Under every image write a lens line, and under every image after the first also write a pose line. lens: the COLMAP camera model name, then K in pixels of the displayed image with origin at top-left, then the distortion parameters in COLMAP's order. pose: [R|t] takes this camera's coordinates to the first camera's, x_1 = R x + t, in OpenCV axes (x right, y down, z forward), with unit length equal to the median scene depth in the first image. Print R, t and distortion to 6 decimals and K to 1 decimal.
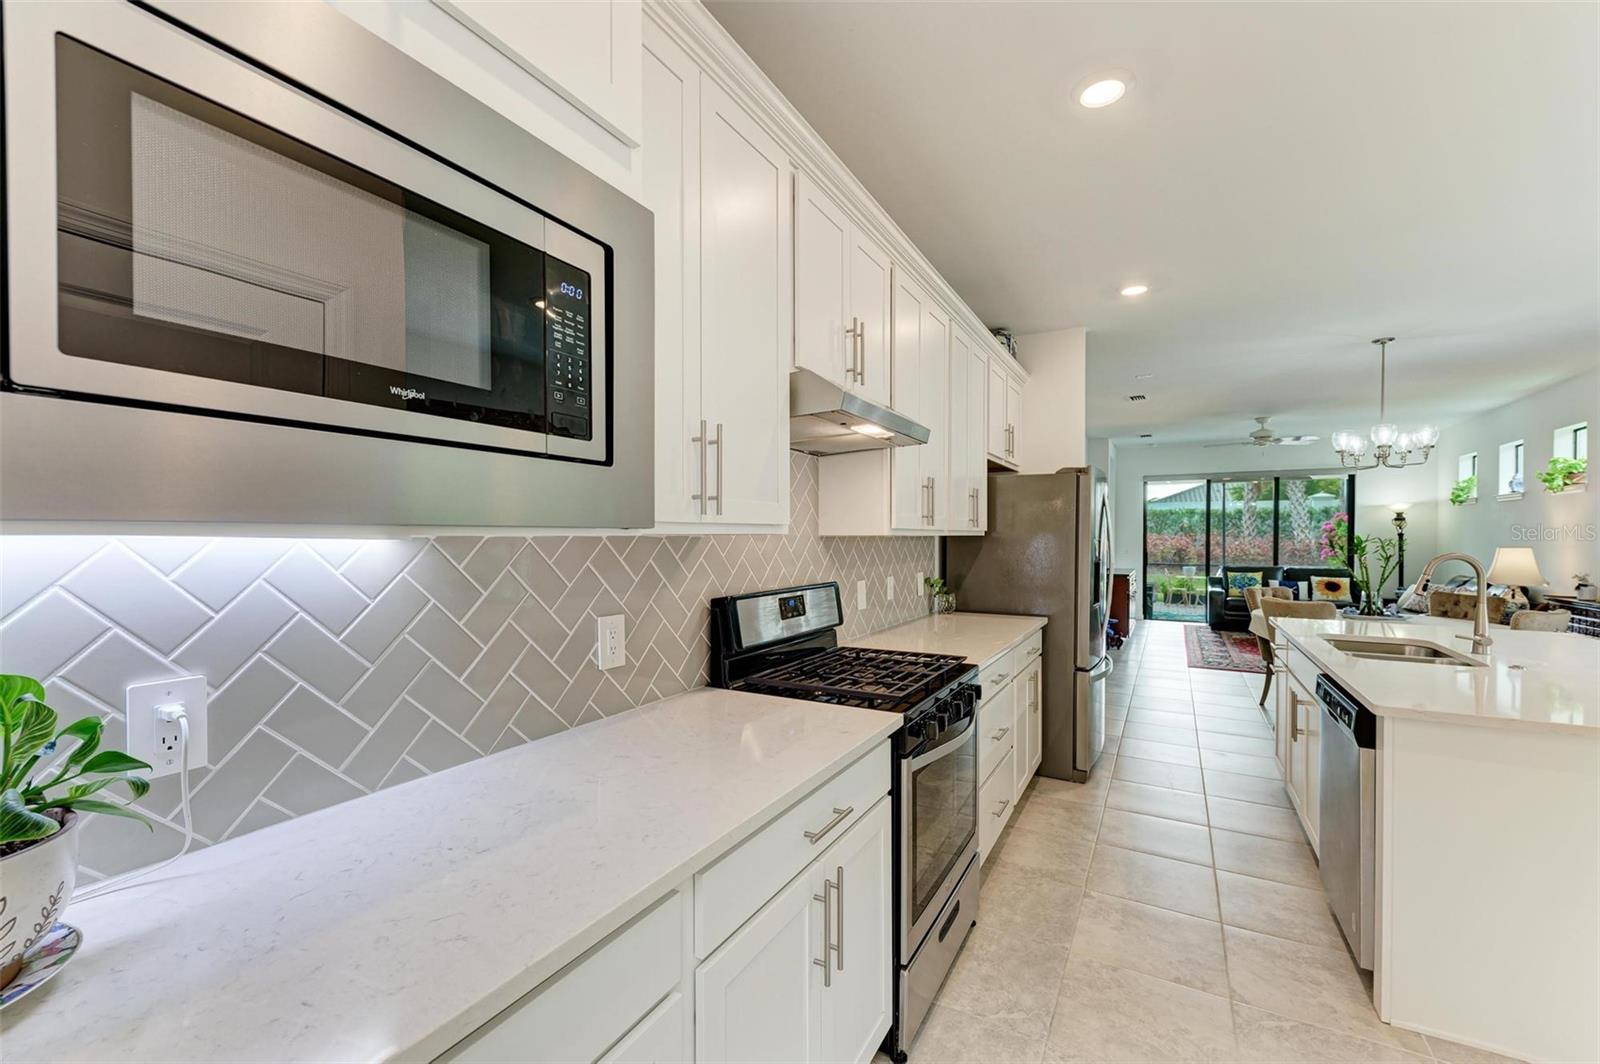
lens RADIAL K [[665.3, 0, 799.9], [0, 665.3, 540.7], [0, 0, 1]] dist [0.022205, -0.007729]
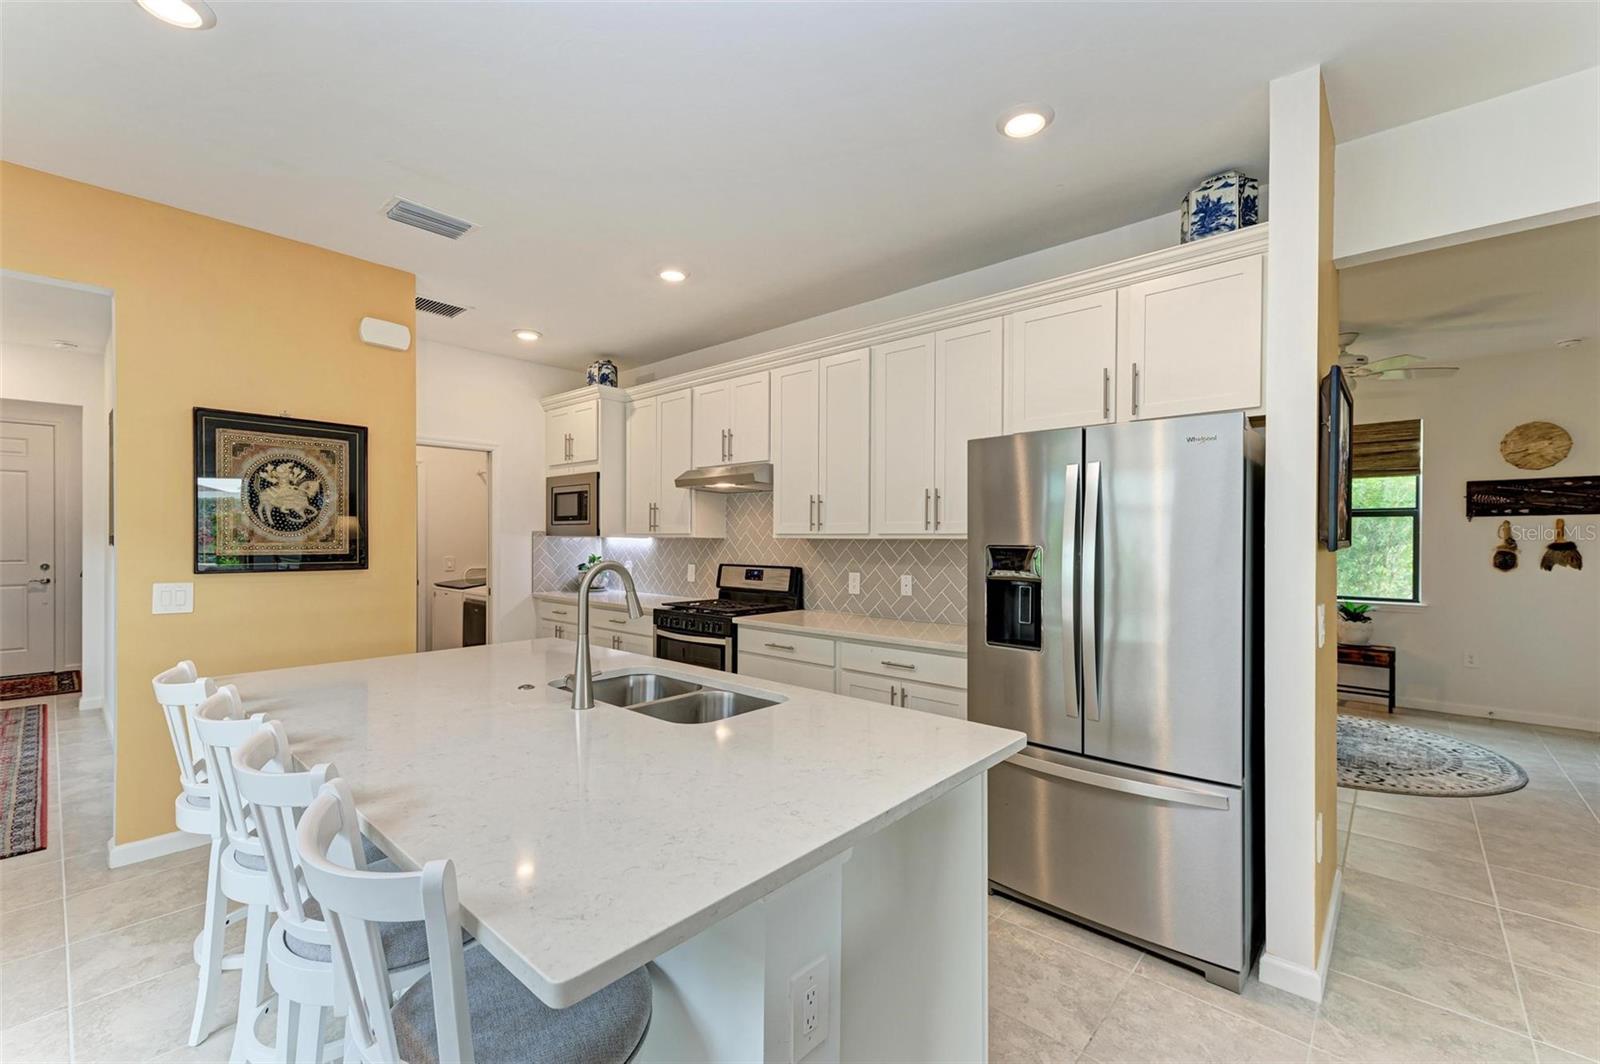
lens RADIAL K [[665.3, 0, 799.9], [0, 665.3, 540.7], [0, 0, 1]] dist [0.022205, -0.007729]
pose [[-0.223125, 0.000218, -0.974790, 0.695032], [-0.013933, 0.999897, 0.003413, -0.003350], [0.974690, 0.014343, -0.223099, 0.584999]]
